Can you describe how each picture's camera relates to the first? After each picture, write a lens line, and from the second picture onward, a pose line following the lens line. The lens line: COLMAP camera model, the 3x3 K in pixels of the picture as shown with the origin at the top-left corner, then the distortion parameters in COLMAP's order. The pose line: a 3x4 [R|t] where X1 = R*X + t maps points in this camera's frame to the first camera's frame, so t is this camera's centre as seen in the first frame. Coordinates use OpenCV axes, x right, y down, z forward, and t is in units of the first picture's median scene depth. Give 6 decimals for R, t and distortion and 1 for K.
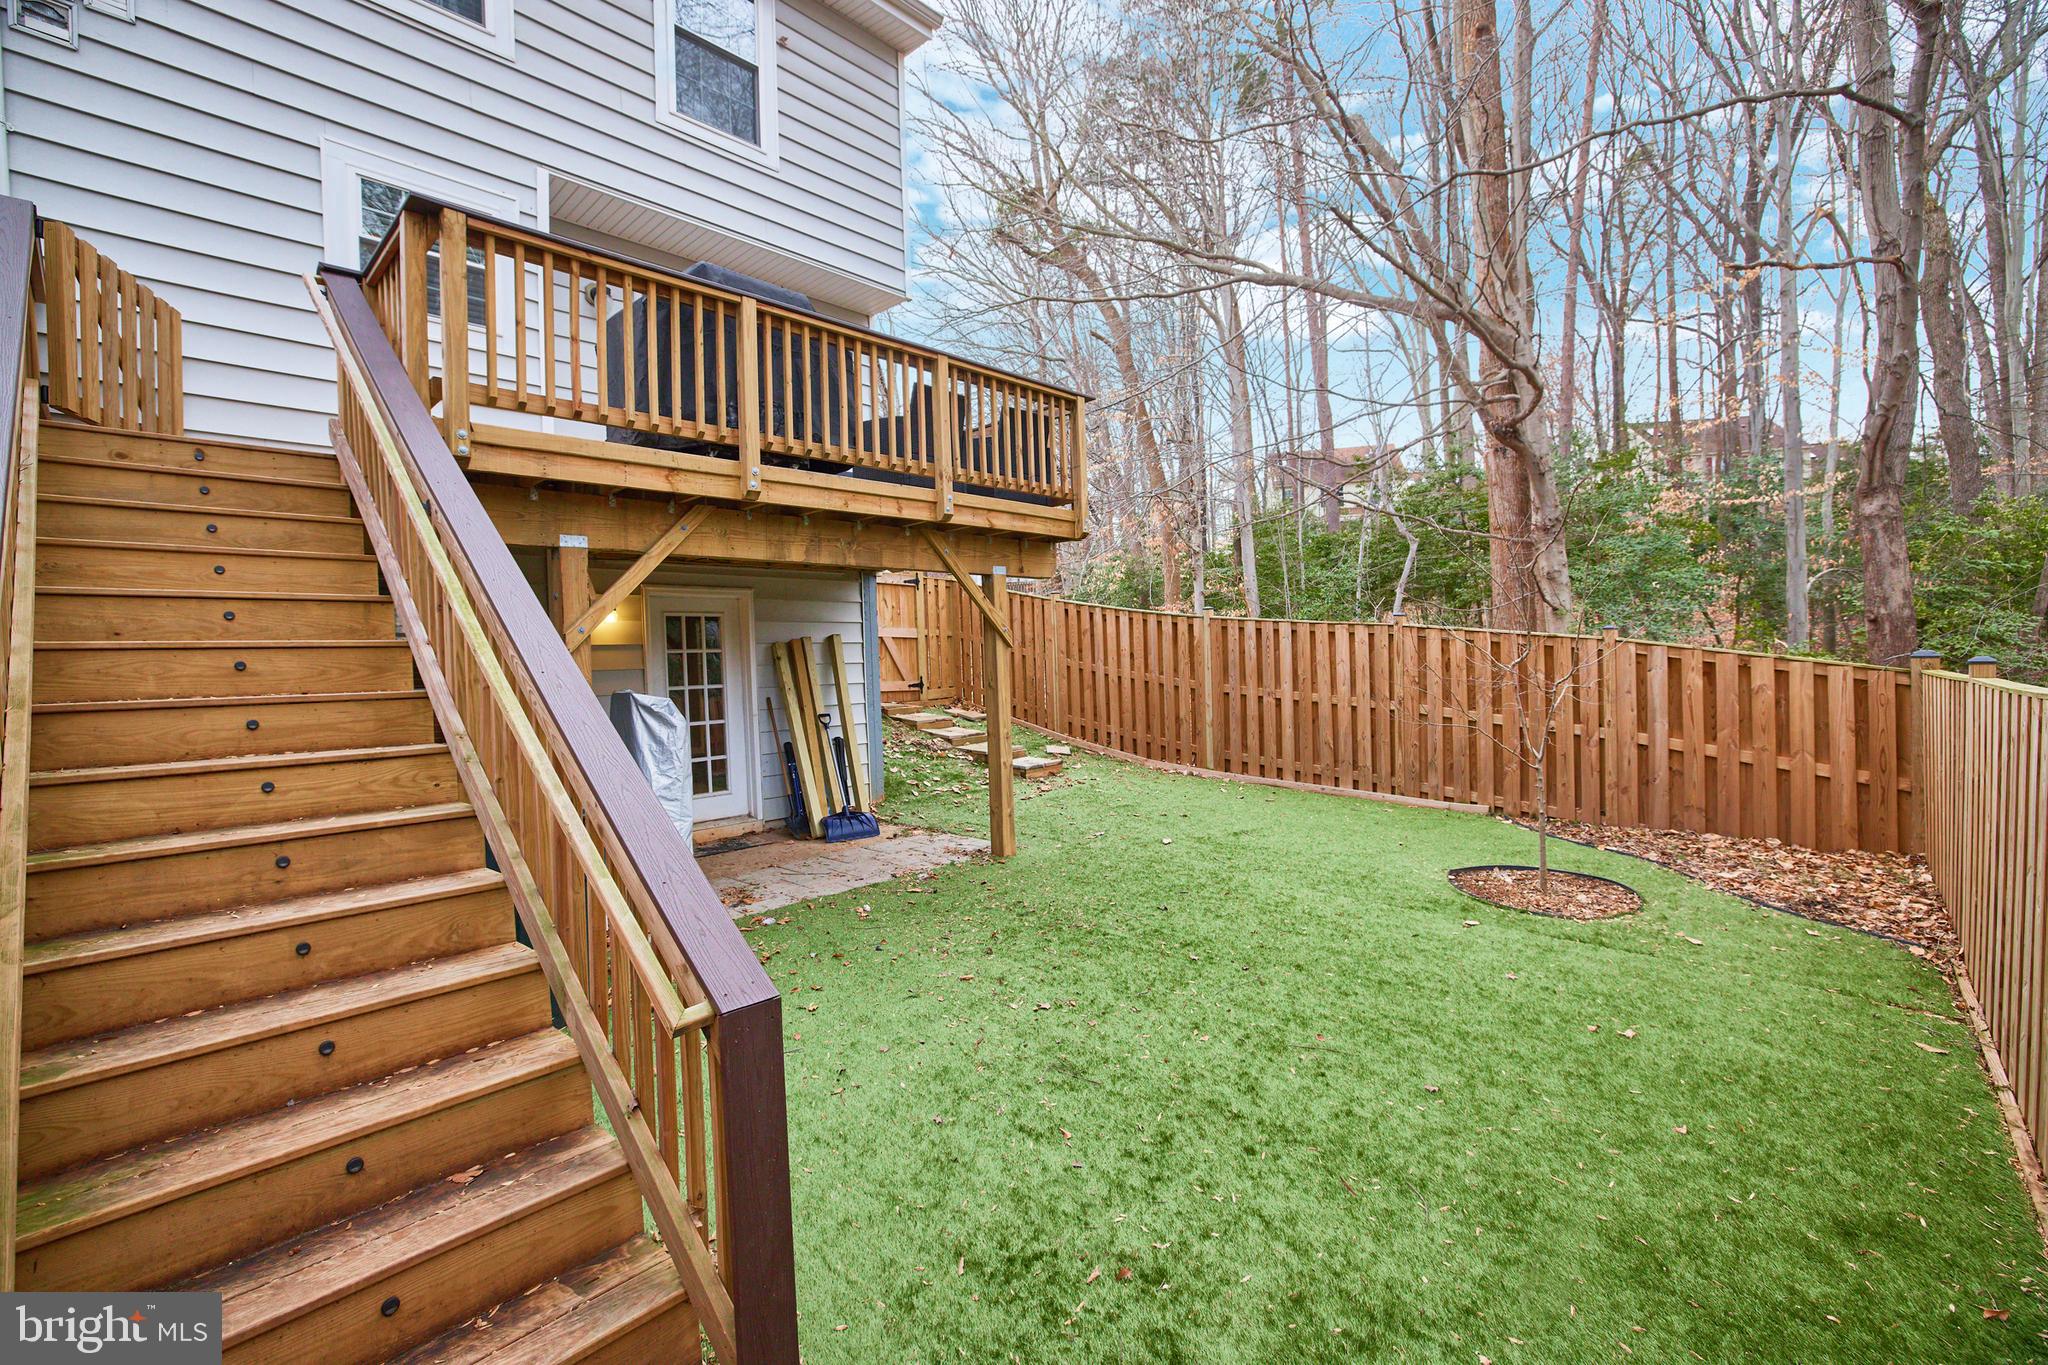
lens RADIAL K [[881.9, 0, 1025.1], [0, 881.9, 681.6], [0, 0, 1]] dist [-0.032664, 0.009353]
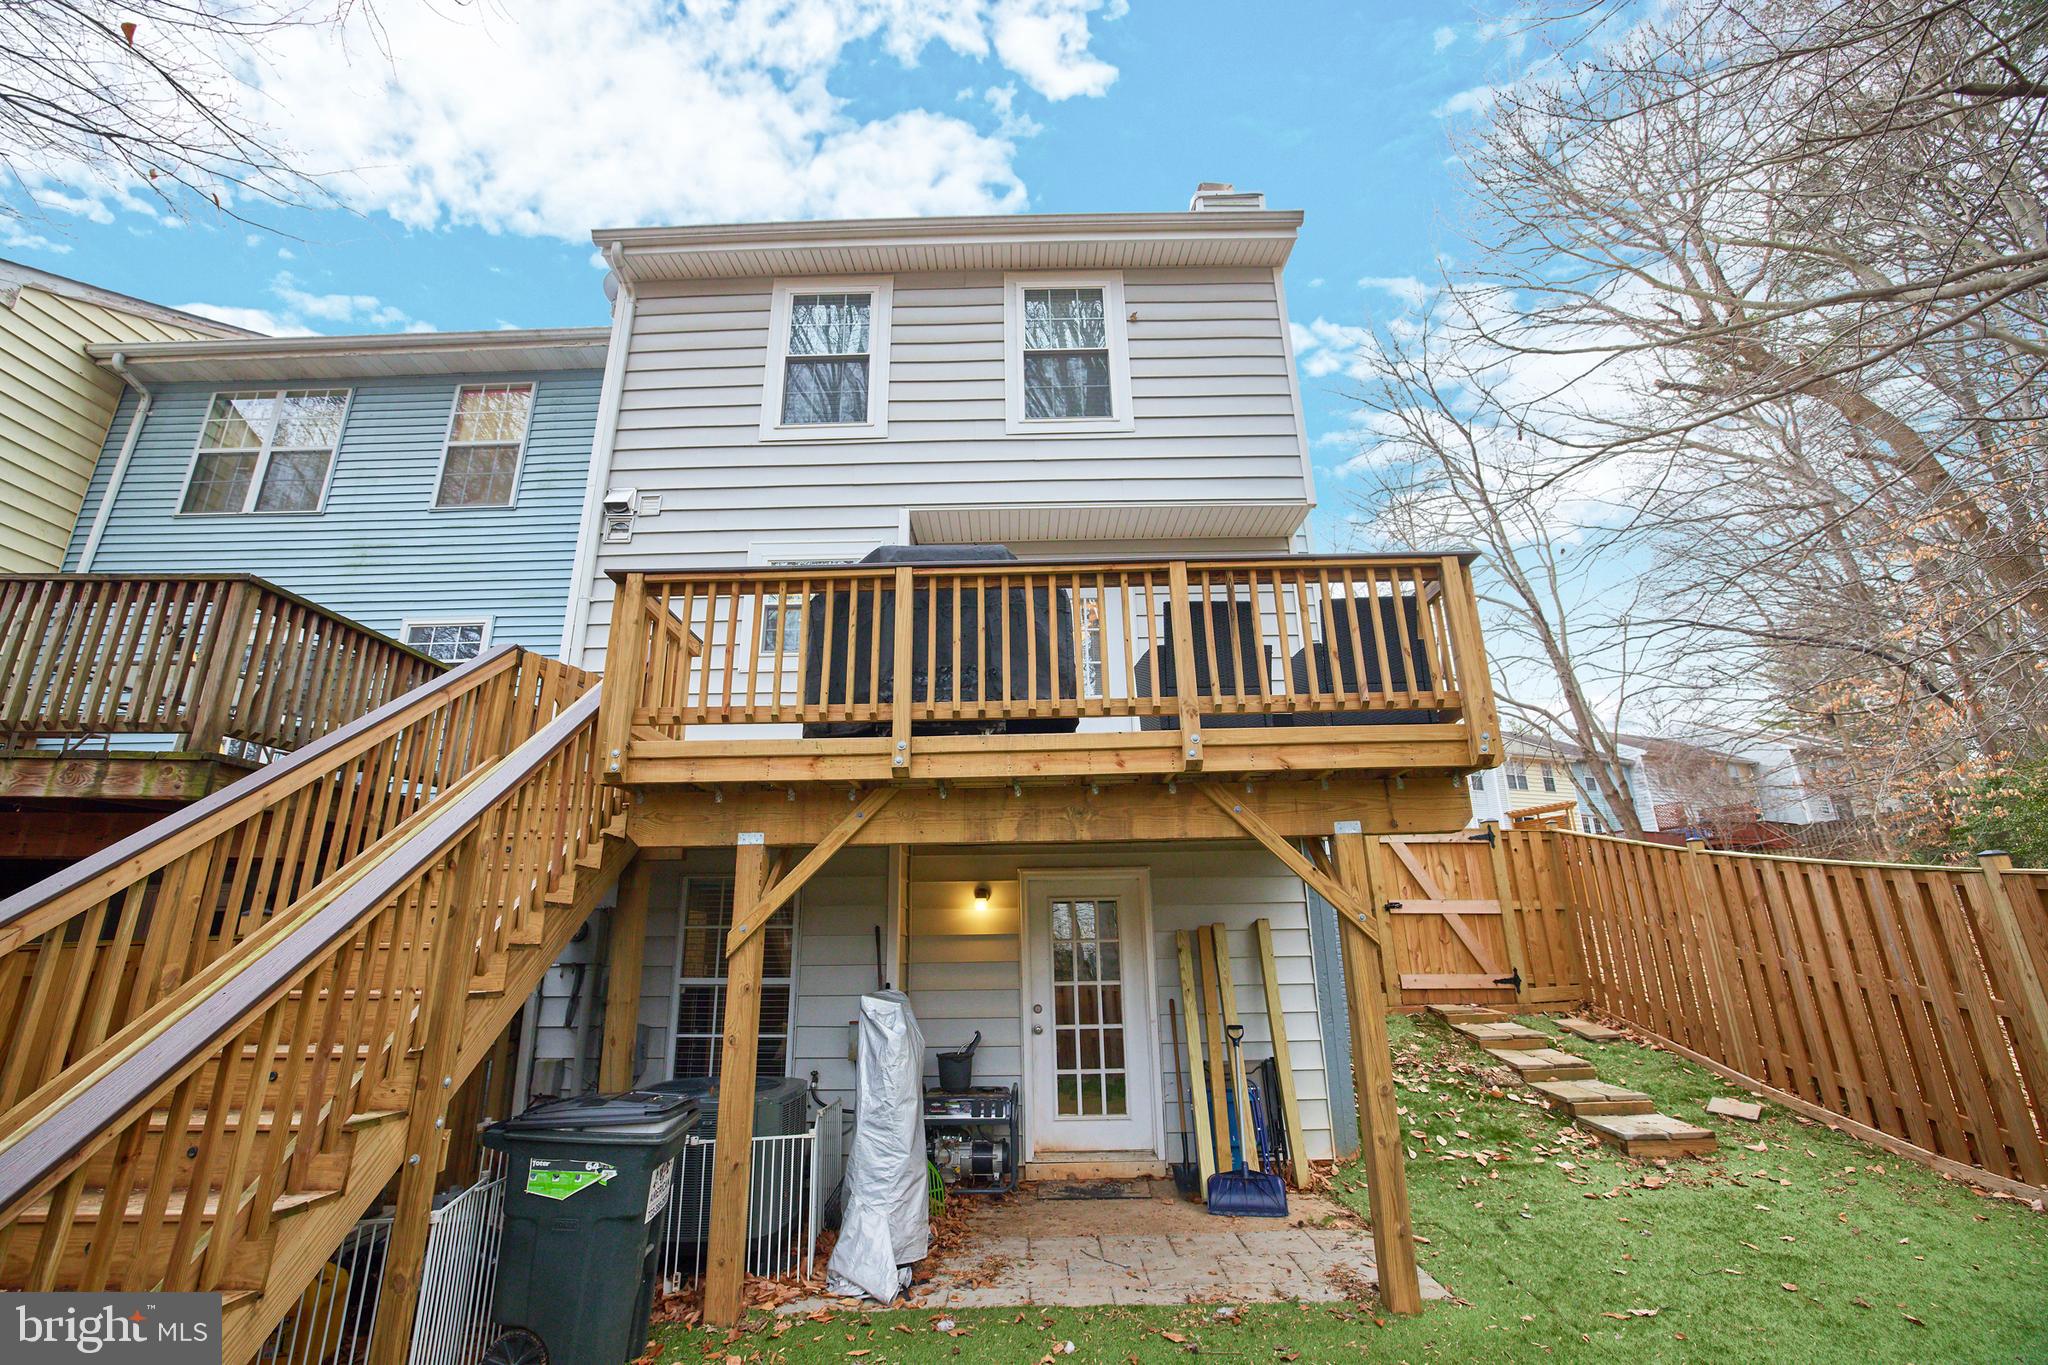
lens RADIAL K [[881.9, 0, 1022.3], [0, 881.9, 678.3], [0, 0, 1]] dist [-0.032664, 0.009353]
pose [[0.675502, -0.195101, -0.711078, 0.289197], [-0.023892, 0.958062, -0.285563, -0.035618], [0.736971, 0.209888, 0.642511, 0.340246]]
